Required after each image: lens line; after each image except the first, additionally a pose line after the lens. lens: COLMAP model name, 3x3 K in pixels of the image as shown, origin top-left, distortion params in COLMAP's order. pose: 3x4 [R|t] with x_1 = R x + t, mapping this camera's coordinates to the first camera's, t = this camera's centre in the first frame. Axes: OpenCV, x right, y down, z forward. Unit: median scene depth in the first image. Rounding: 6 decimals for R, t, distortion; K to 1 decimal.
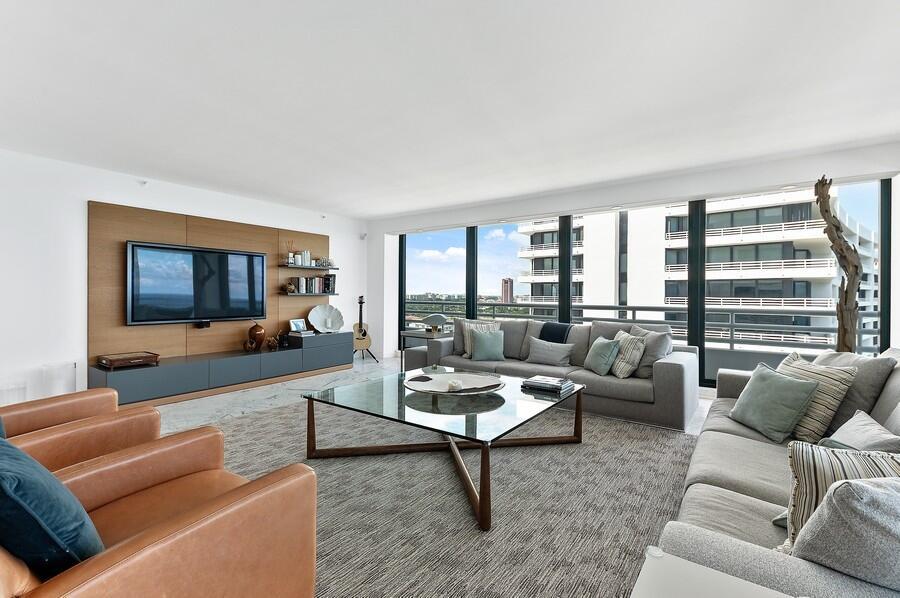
lens RADIAL K [[399.9, 0, 450.2], [0, 399.9, 294.6], [0, 0, 1]] dist [0.002071, -0.000592]
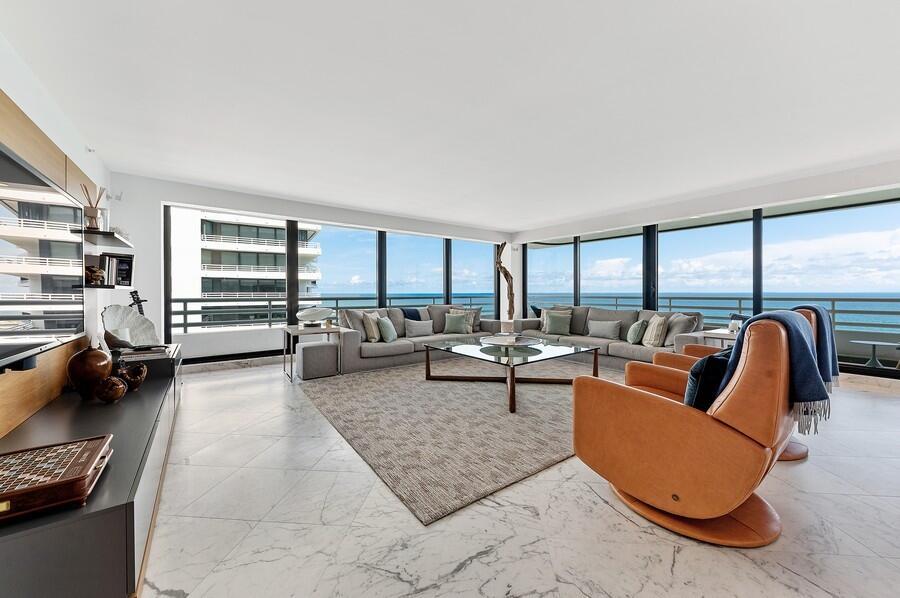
lens RADIAL K [[325.5, 0, 453.7], [0, 325.5, 294.1], [0, 0, 1]] dist [0.011095, -0.000645]
pose [[0.301612, -0.014809, 0.953316, -0.818702], [0.005360, 0.999890, 0.013837, 0.004228], [-0.953416, 0.000937, 0.301659, 0.497654]]
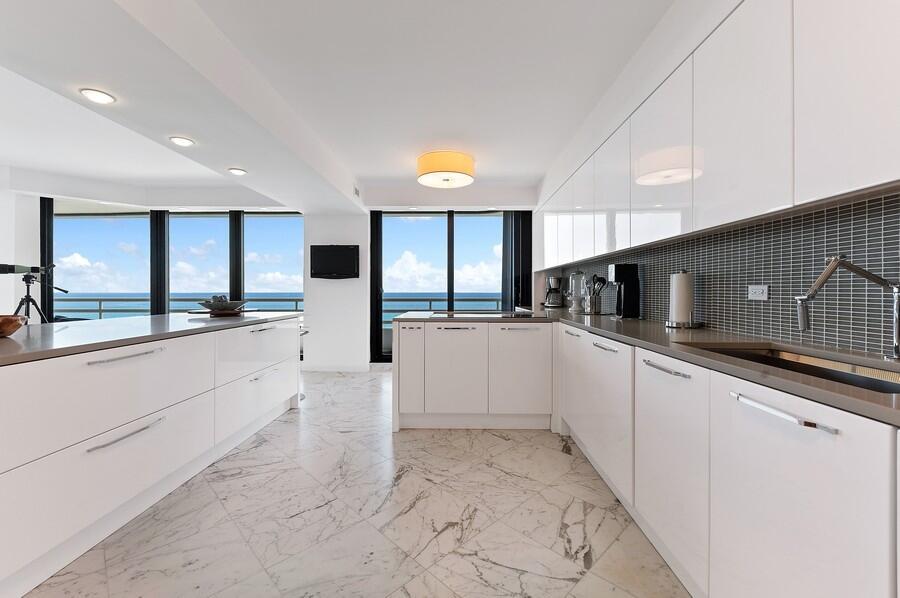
lens RADIAL K [[377.9, 0, 452.4], [0, 377.9, 291.5], [0, 0, 1]] dist [0.016841, -0.008686]
pose [[-0.538504, -0.006961, 0.842594, -1.228720], [-0.005773, 0.999973, 0.004572, -0.000108], [-0.842603, -0.002402, -0.538529, -0.778883]]
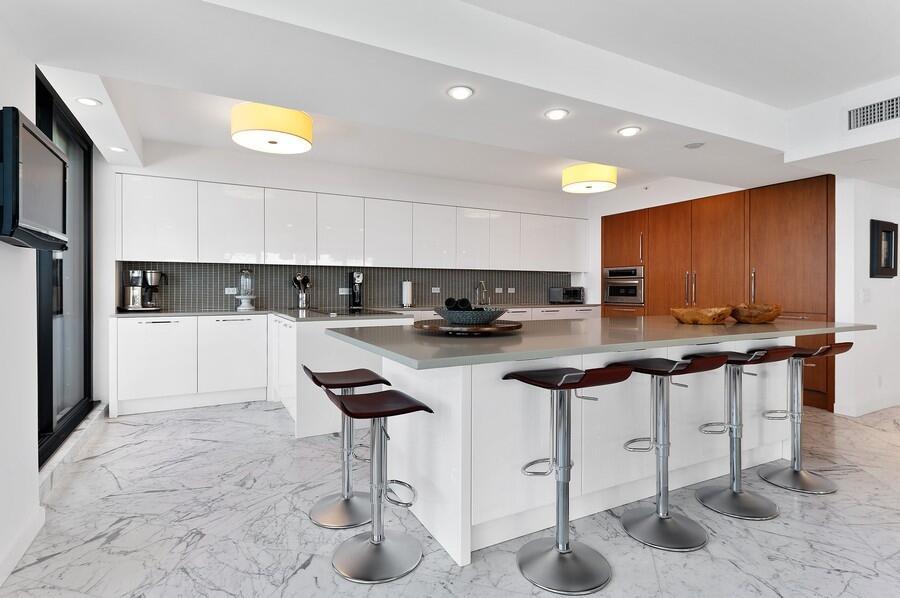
lens RADIAL K [[441.8, 0, 456.7], [0, 441.8, 292.3], [0, 0, 1]] dist [0.009131, -0.006878]
pose [[-0.478445, -0.001329, -0.878116, -0.037938], [-0.000852, 0.999999, -0.001049, 0.008517], [0.878117, 0.000246, -0.478446, -0.591143]]
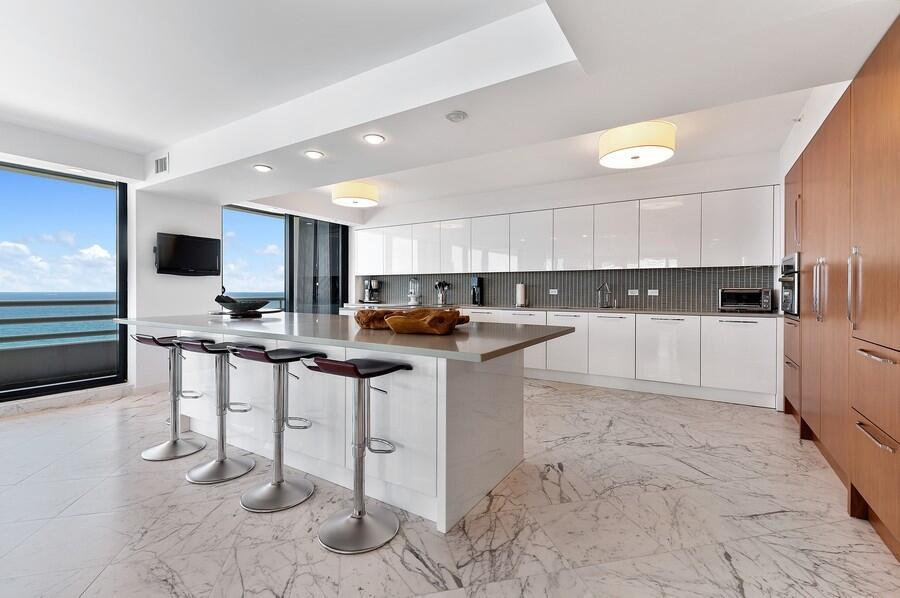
lens RADIAL K [[399.9, 0, 455.4], [0, 399.9, 294.6], [0, 0, 1]] dist [0.002071, -0.000592]
pose [[-0.999435, -0.008340, -0.032573, -0.766304], [-0.008527, 0.999948, 0.005629, 0.005177], [0.032524, 0.005904, -0.999454, -0.109955]]
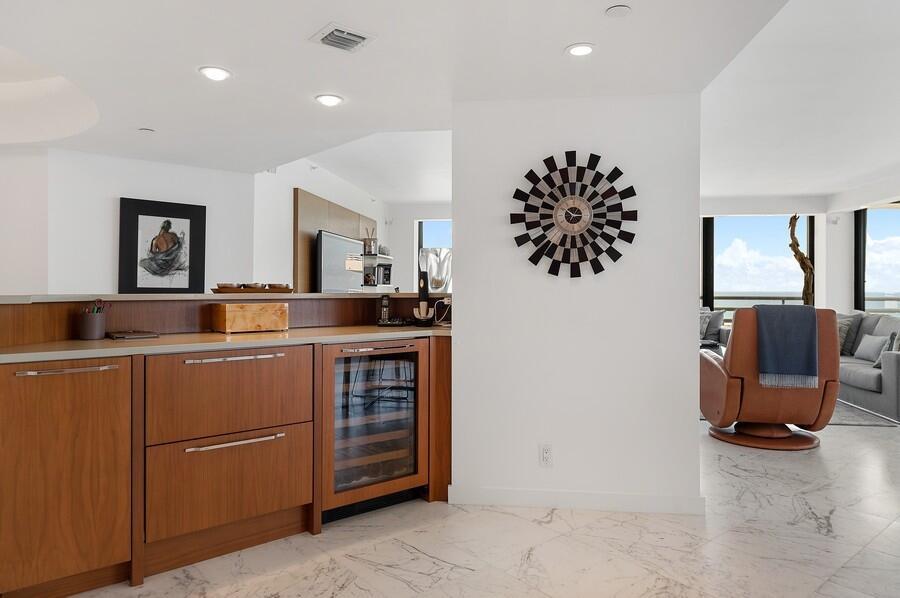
lens RADIAL K [[578.8, 0, 453.8], [0, 578.8, 288.9], [0, 0, 1]] dist [0.017565, -0.001282]
pose [[0.884302, -0.004541, 0.466893, -1.042010], [0.003430, 0.999989, 0.003230, 0.002595], [-0.466903, -0.001255, 0.884308, -0.347711]]
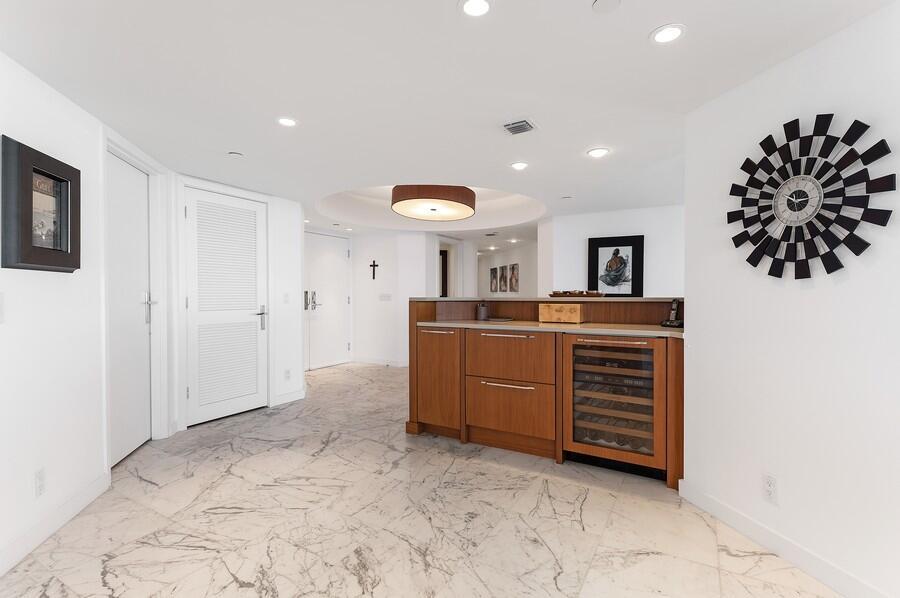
lens RADIAL K [[416.4, 0, 455.7], [0, 416.4, 300.6], [0, 0, 1]] dist [0.007359, -0.005098]
pose [[0.747125, 0.002326, -0.664679, -0.633882], [0.007065, 0.999910, 0.011439, 0.004942], [0.664646, -0.013242, 0.747041, -0.319378]]
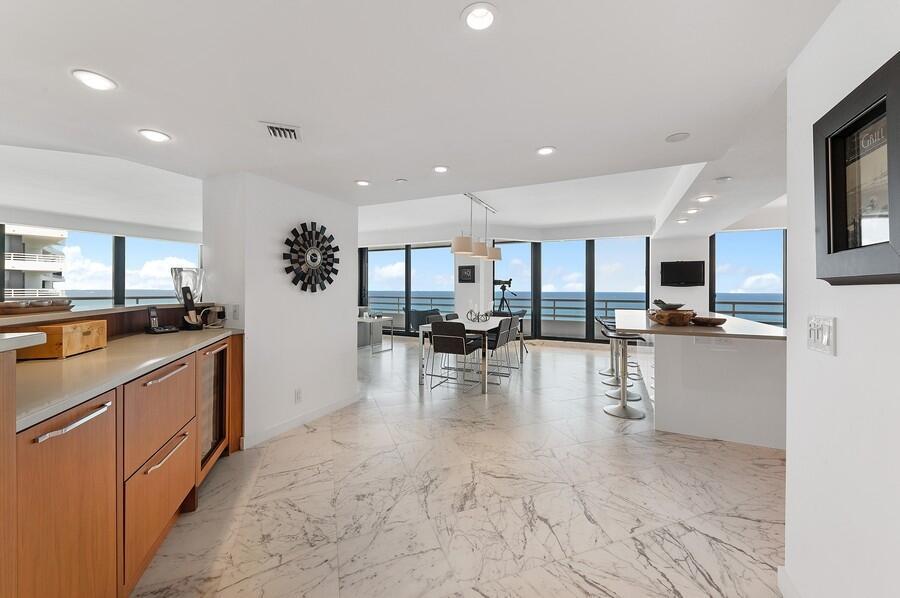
lens RADIAL K [[340.4, 0, 447.6], [0, 340.4, 295.1], [0, 0, 1]] dist [0.004016, -0.002533]
pose [[-0.133784, -0.022746, 0.990749, -1.313543], [-0.007824, 0.999730, 0.021896, -0.017788], [-0.990980, -0.004822, -0.133926, -0.037094]]
